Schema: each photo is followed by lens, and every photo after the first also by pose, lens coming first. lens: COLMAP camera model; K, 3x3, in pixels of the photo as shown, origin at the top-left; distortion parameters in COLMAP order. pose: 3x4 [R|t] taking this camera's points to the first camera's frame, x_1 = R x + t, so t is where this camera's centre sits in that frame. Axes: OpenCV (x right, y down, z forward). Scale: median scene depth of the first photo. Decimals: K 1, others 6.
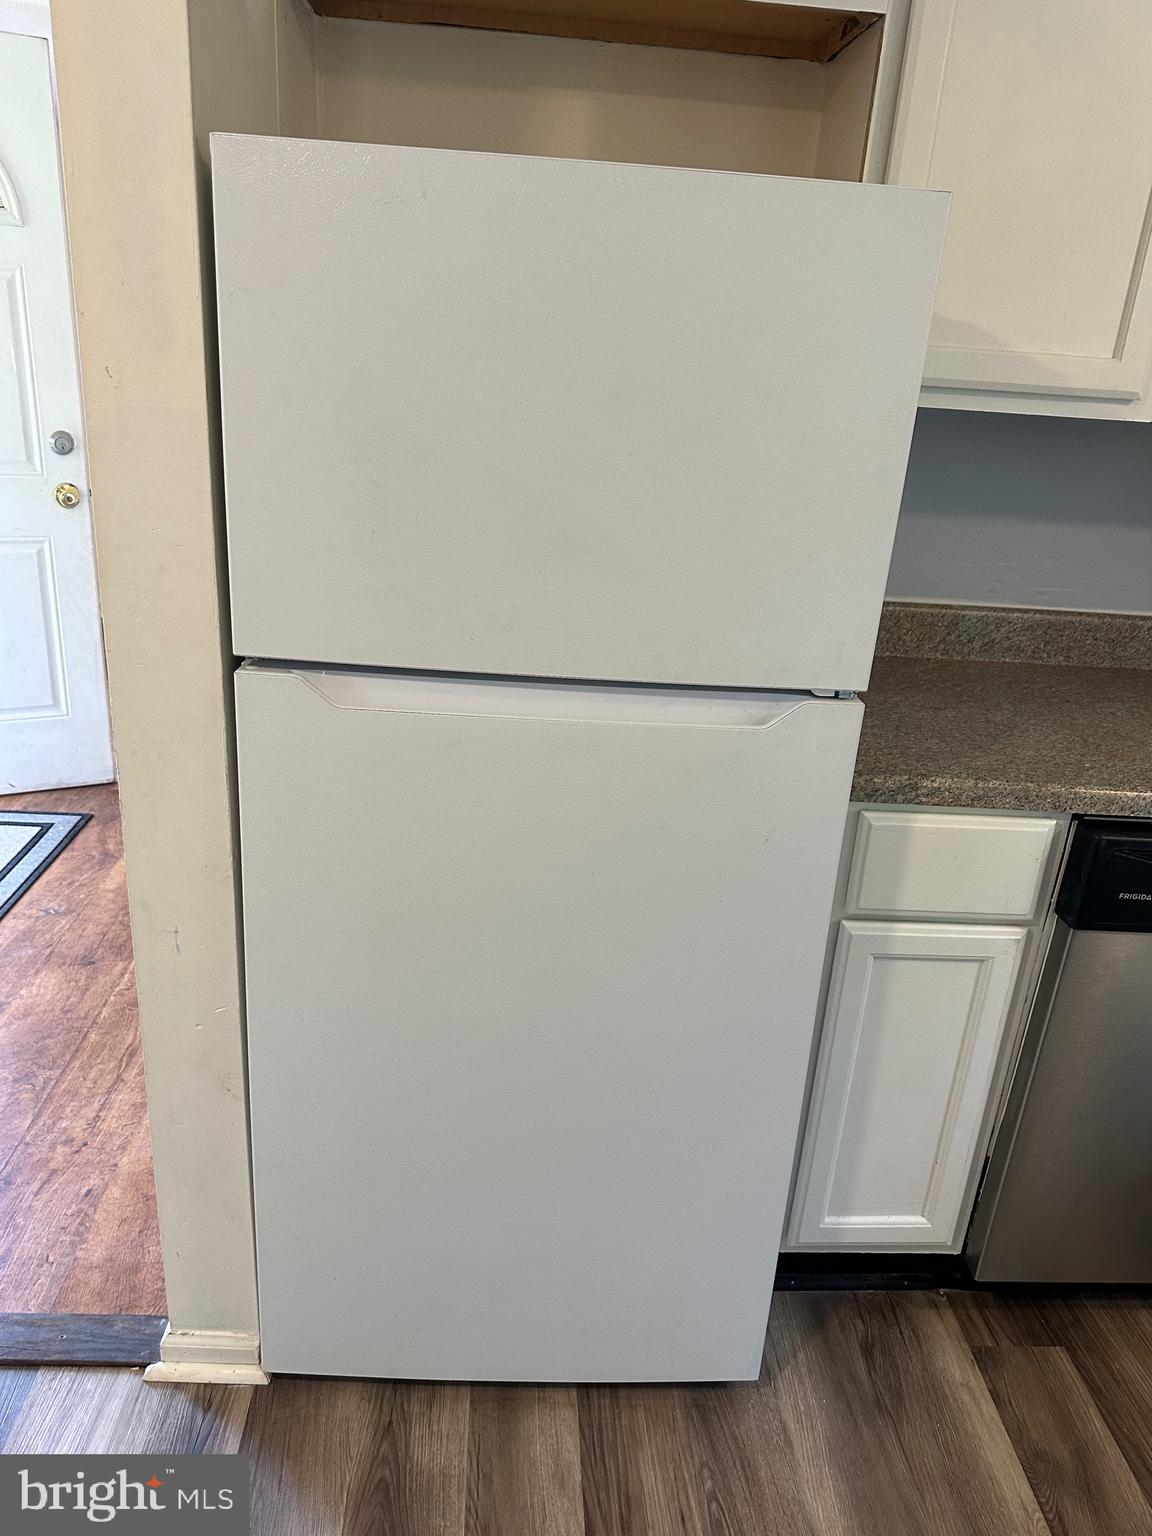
lens RADIAL K [[1084.5, 0, 576.8], [0, 1084.5, 741.9], [0, 0, 1]] dist [0.078442, -0.054285]
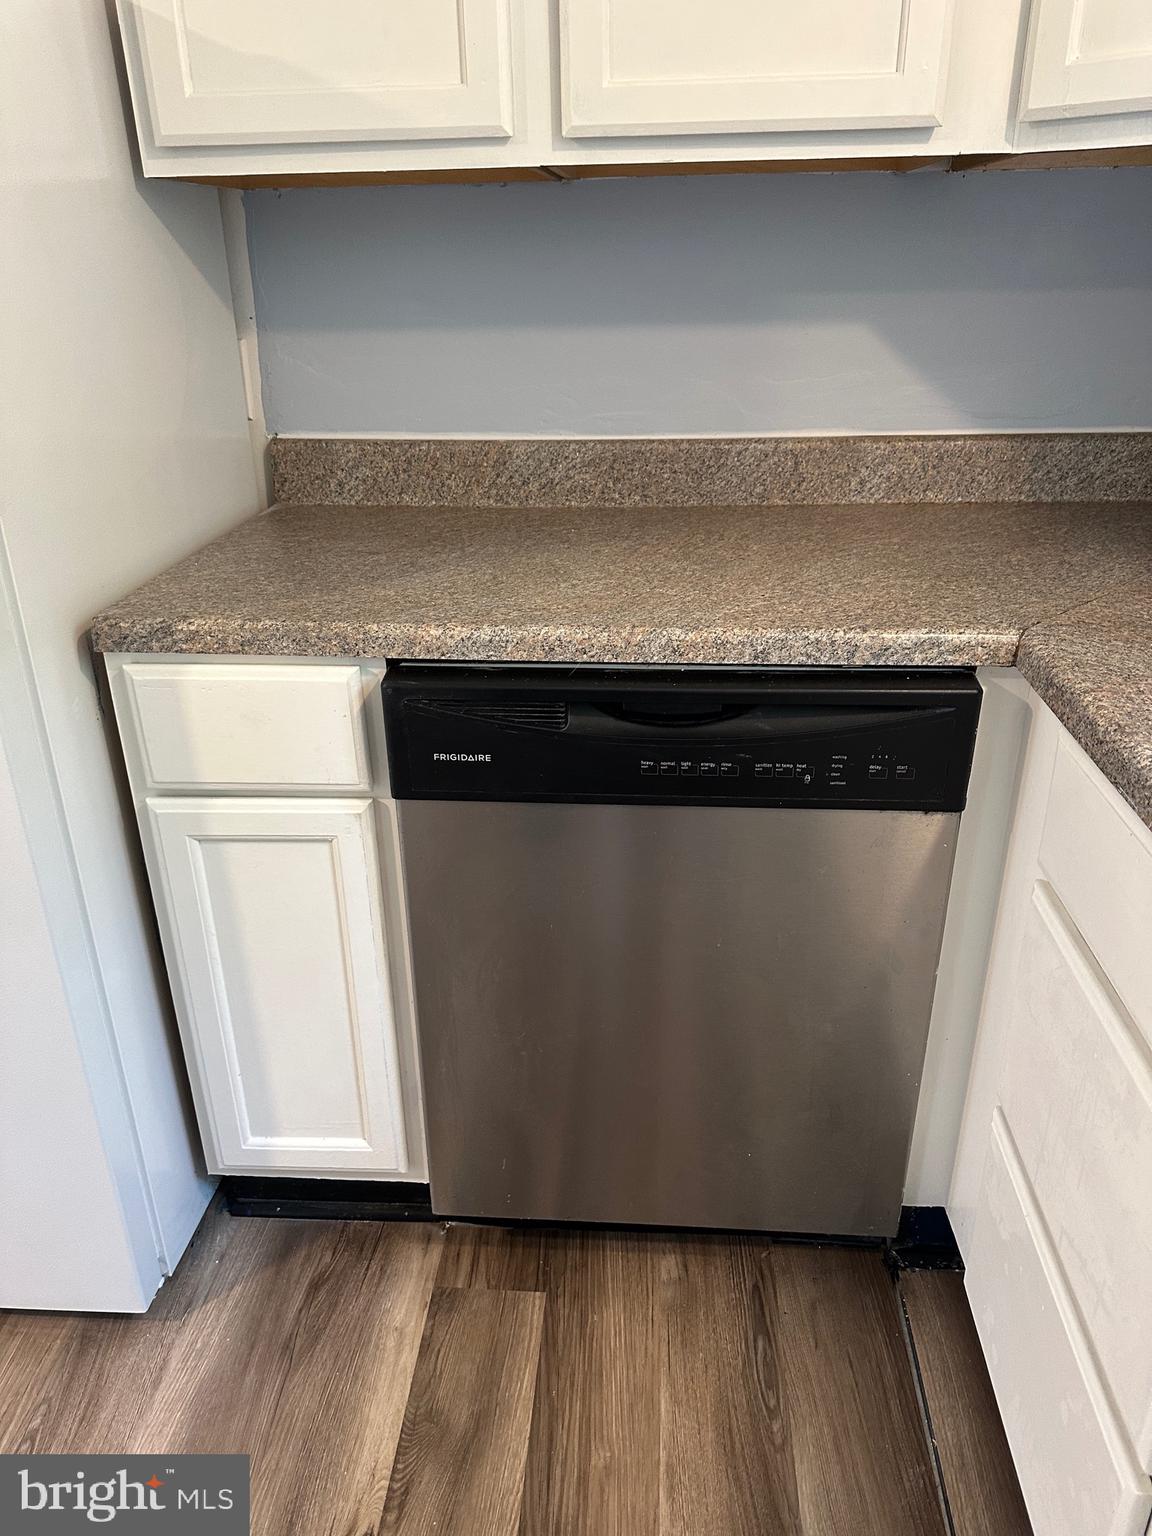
lens RADIAL K [[1084.5, 0, 576.8], [0, 1084.5, 741.9], [0, 0, 1]] dist [0.078442, -0.054285]
pose [[0.984379, -0.024768, -0.174309, 0.651146], [0.034117, 0.998123, 0.050848, 0.080298], [0.172723, -0.056001, 0.983377, 0.199430]]
